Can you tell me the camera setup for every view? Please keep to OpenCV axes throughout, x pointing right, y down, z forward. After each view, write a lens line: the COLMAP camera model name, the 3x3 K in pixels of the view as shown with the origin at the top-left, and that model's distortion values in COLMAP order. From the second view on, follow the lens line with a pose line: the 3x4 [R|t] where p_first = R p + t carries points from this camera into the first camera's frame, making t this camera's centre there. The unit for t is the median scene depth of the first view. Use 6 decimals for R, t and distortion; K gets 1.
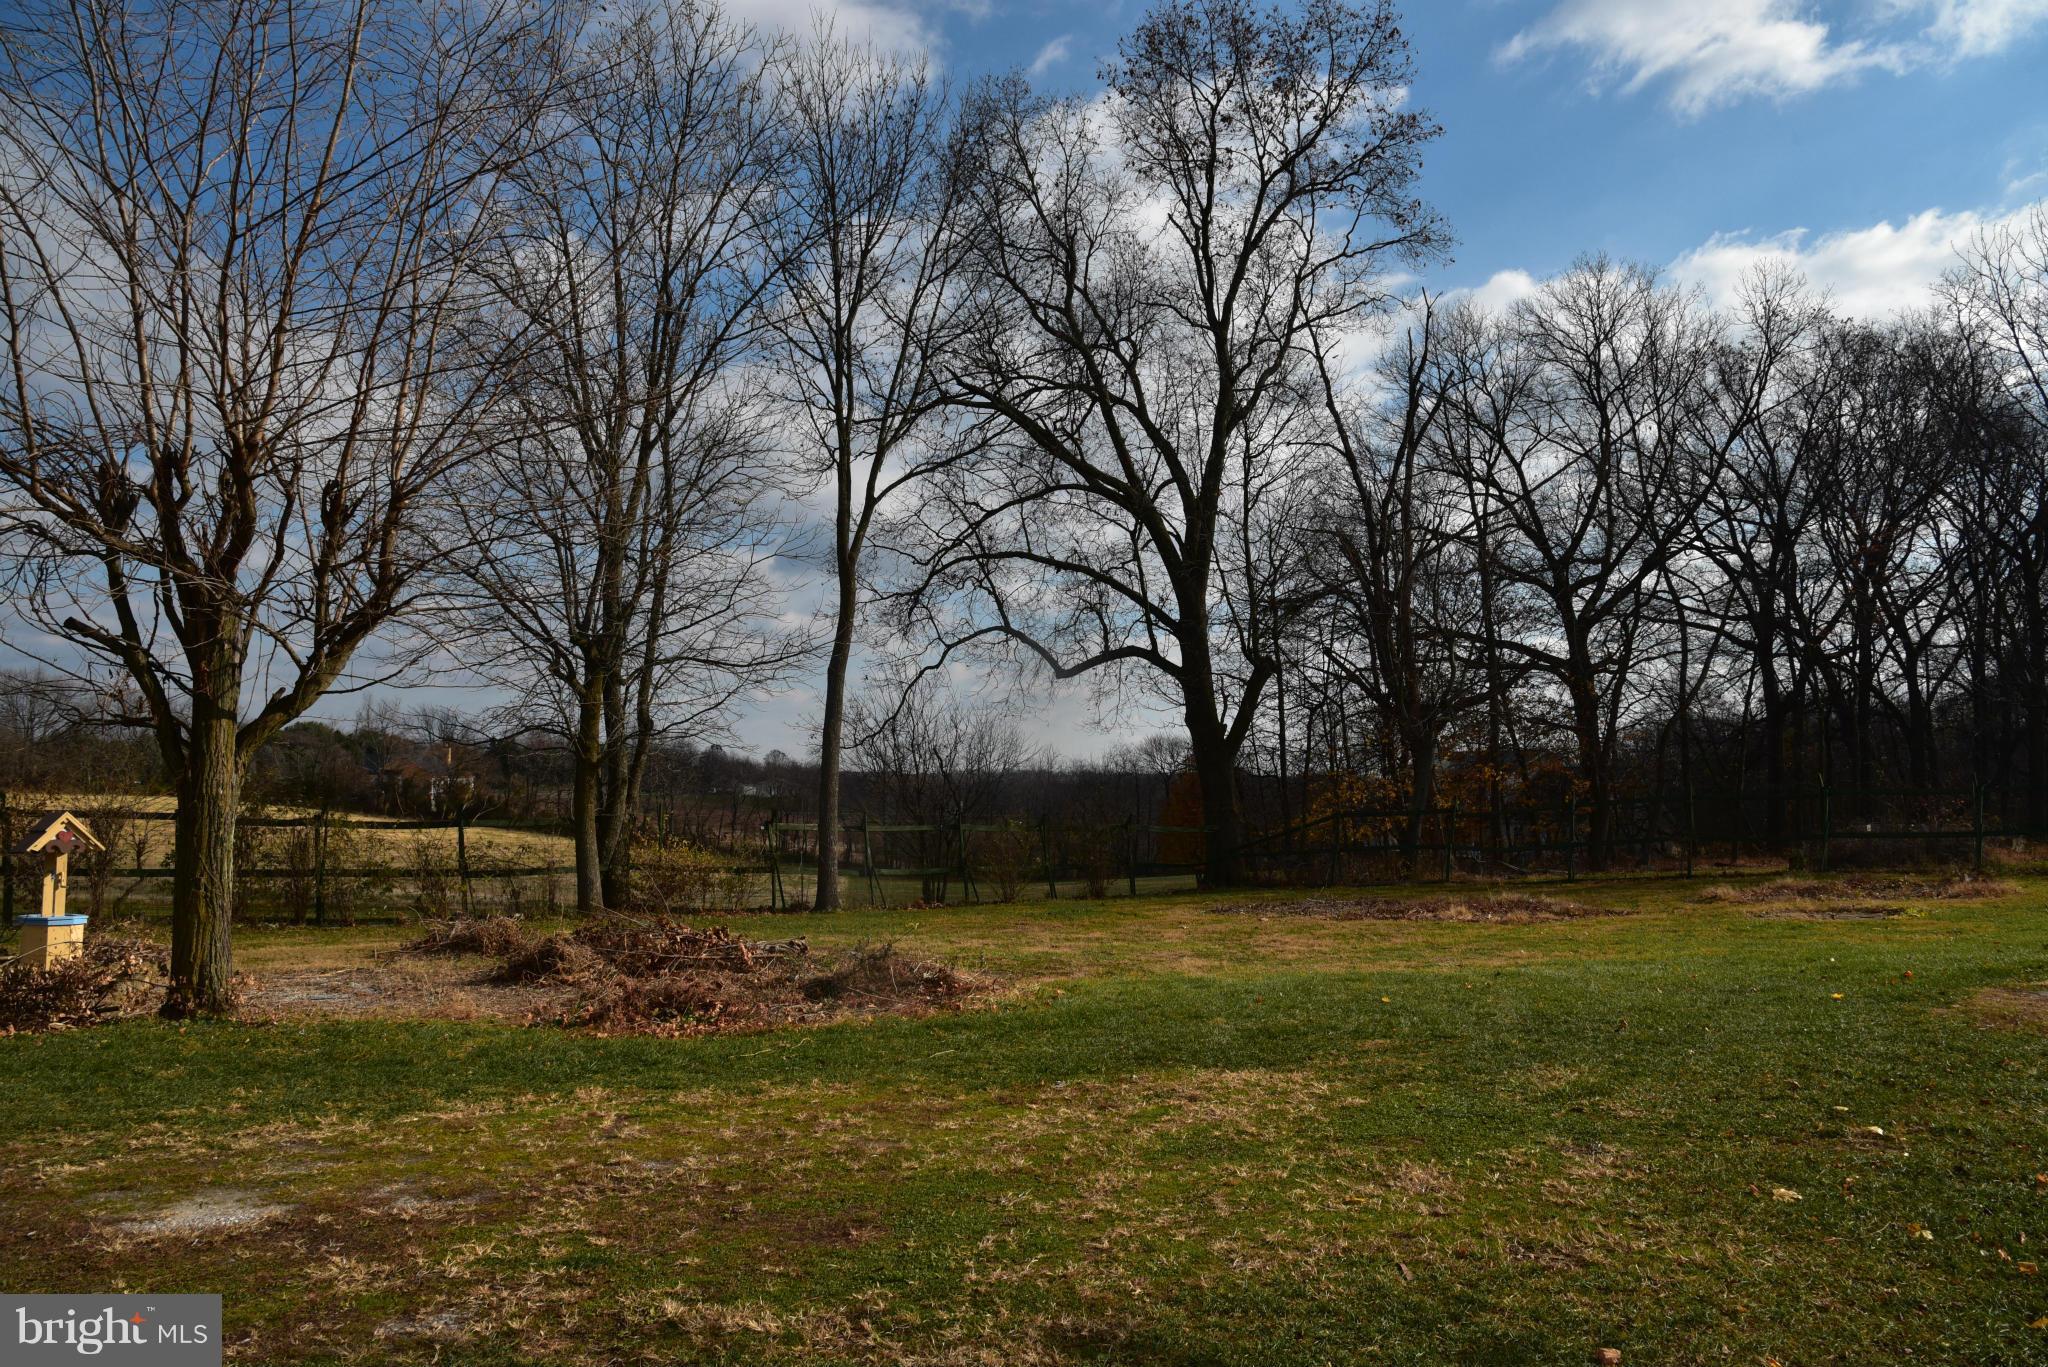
lens RADIAL K [[1411.2, 0, 1034.2], [0, 1411.2, 705.0], [0, 0, 1]] dist [-0.115413, 0.071308]
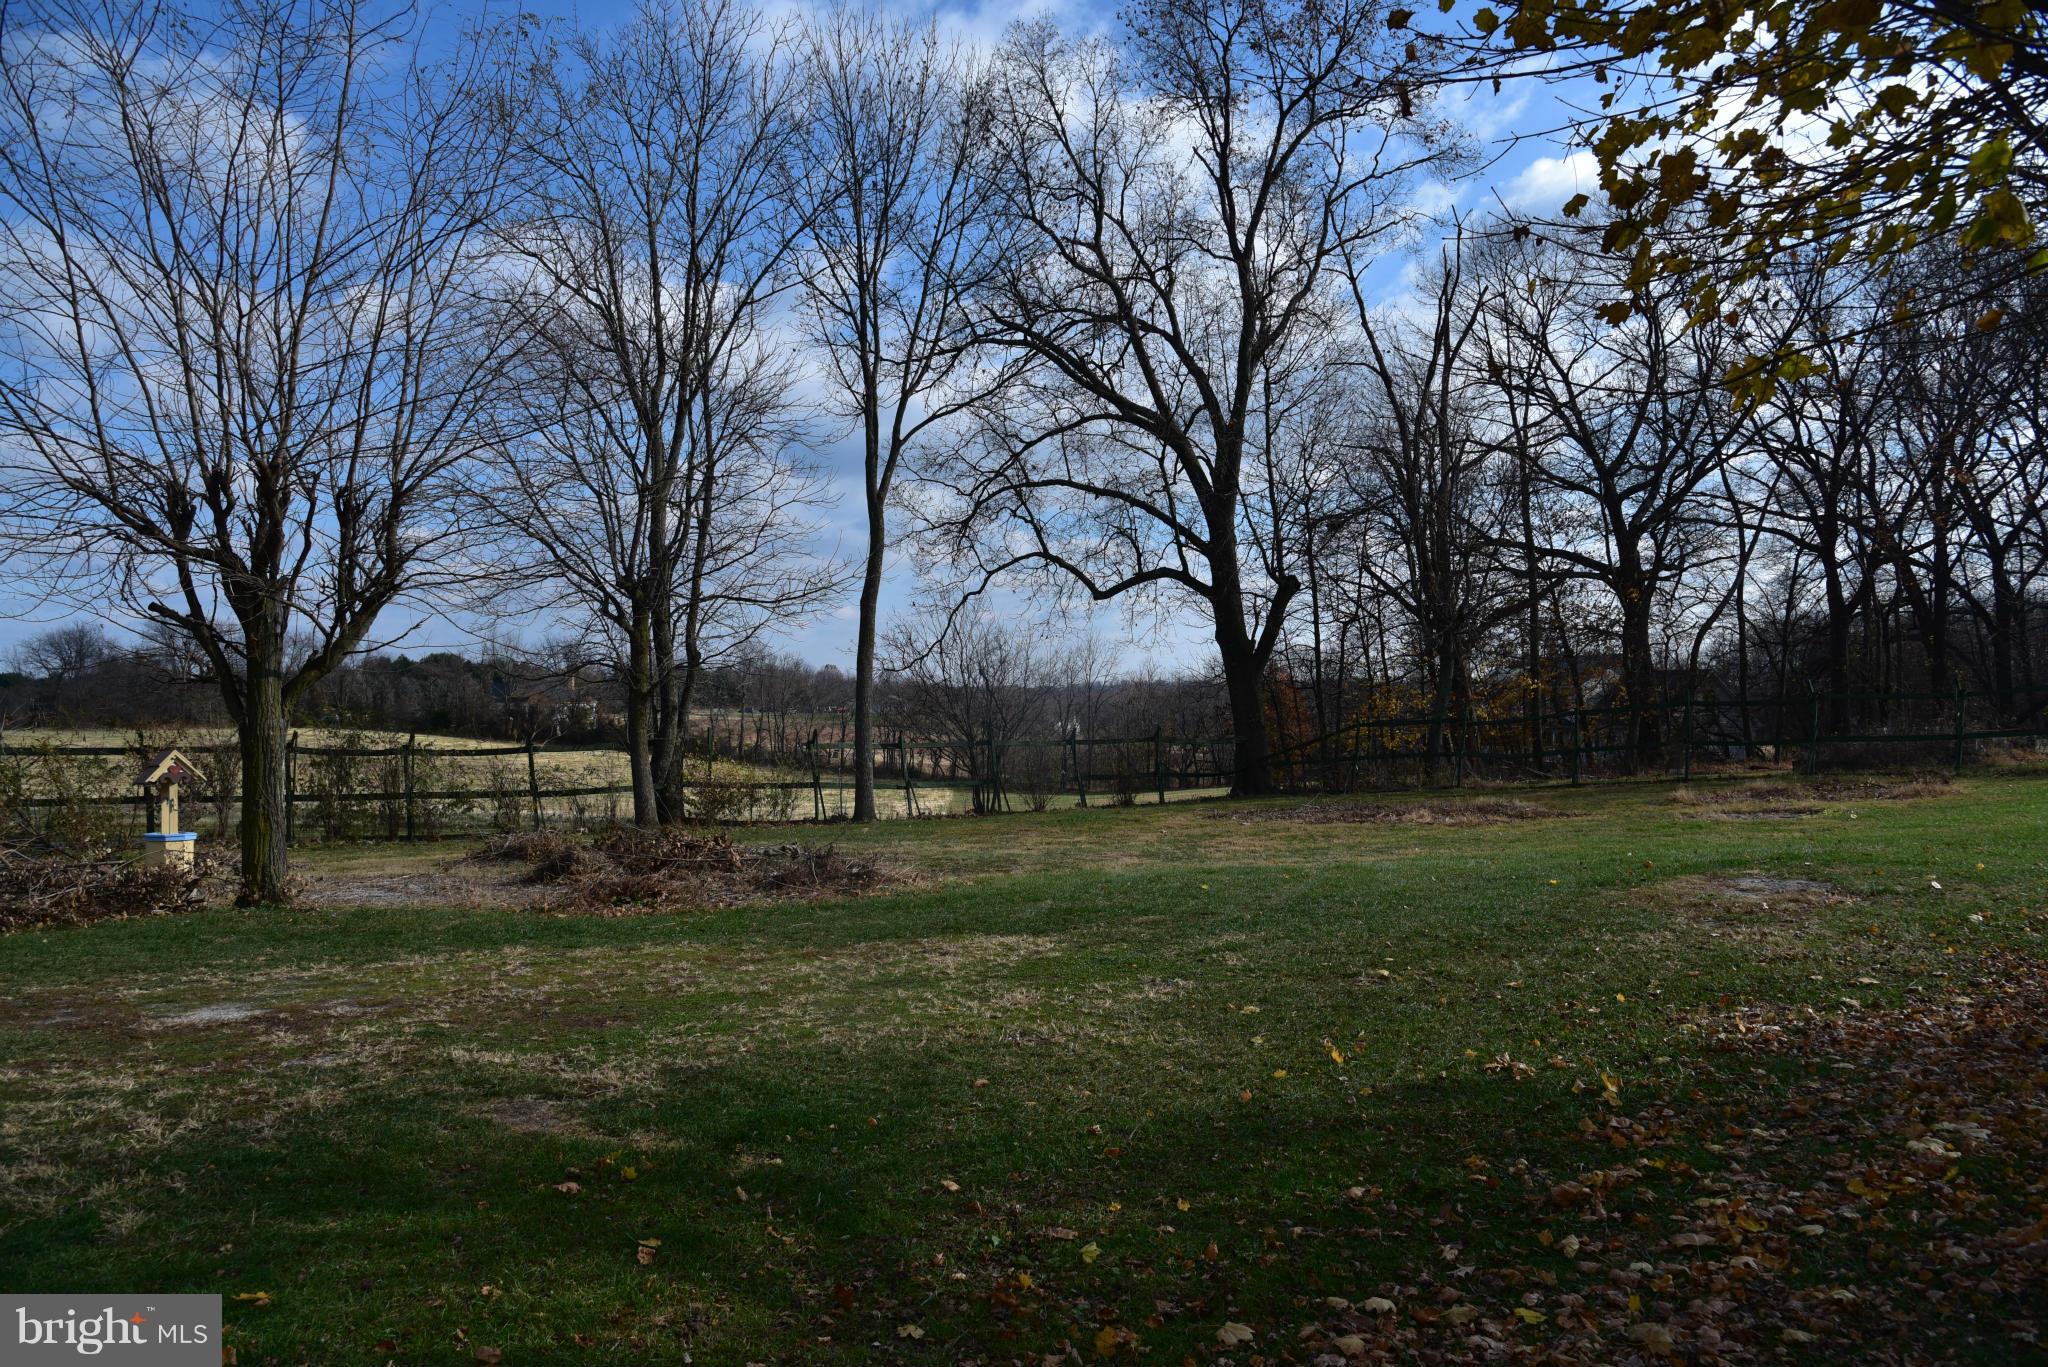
lens RADIAL K [[1409.3, 0, 1031.8], [0, 1409.3, 703.2], [0, 0, 1]] dist [-0.112229, 0.068193]
pose [[0.996010, -0.020259, -0.086914, 0.077281], [0.025527, 0.997876, 0.059939, -0.008042], [0.085515, -0.061918, 0.994411, -0.074524]]
